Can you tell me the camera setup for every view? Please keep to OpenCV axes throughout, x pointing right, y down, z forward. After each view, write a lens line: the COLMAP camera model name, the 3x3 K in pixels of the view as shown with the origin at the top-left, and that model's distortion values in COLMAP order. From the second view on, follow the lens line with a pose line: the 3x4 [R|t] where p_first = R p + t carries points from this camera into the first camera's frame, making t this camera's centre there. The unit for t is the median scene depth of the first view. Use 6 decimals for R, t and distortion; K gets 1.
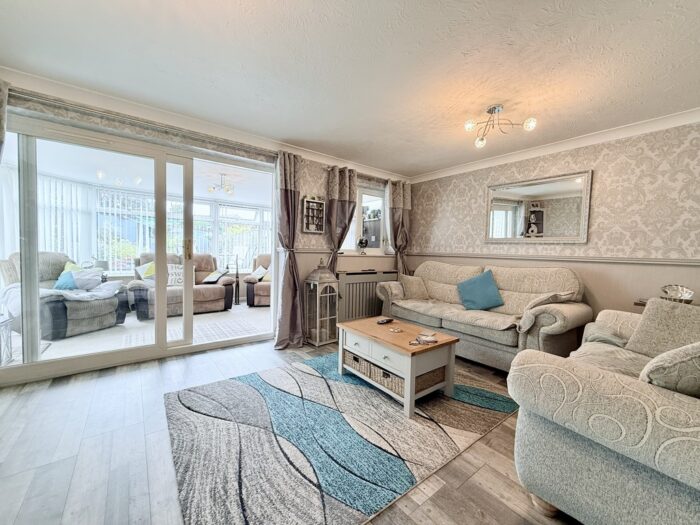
lens RADIAL K [[280.8, 0, 346.7], [0, 280.8, 256.1], [0, 0, 1]] dist [-0.002078, -0.000326]
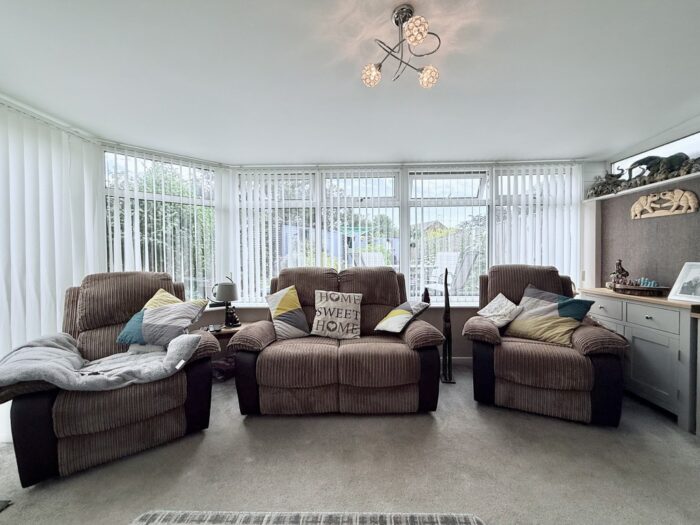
lens RADIAL K [[280.8, 0, 350.3], [0, 280.8, 256.6], [0, 0, 1]] dist [-0.002078, -0.000326]
pose [[0.770927, -0.034067, -0.636012, -0.296473], [0.019265, 0.999359, -0.030178, -0.019054], [0.636632, 0.011013, 0.771089, 0.742561]]
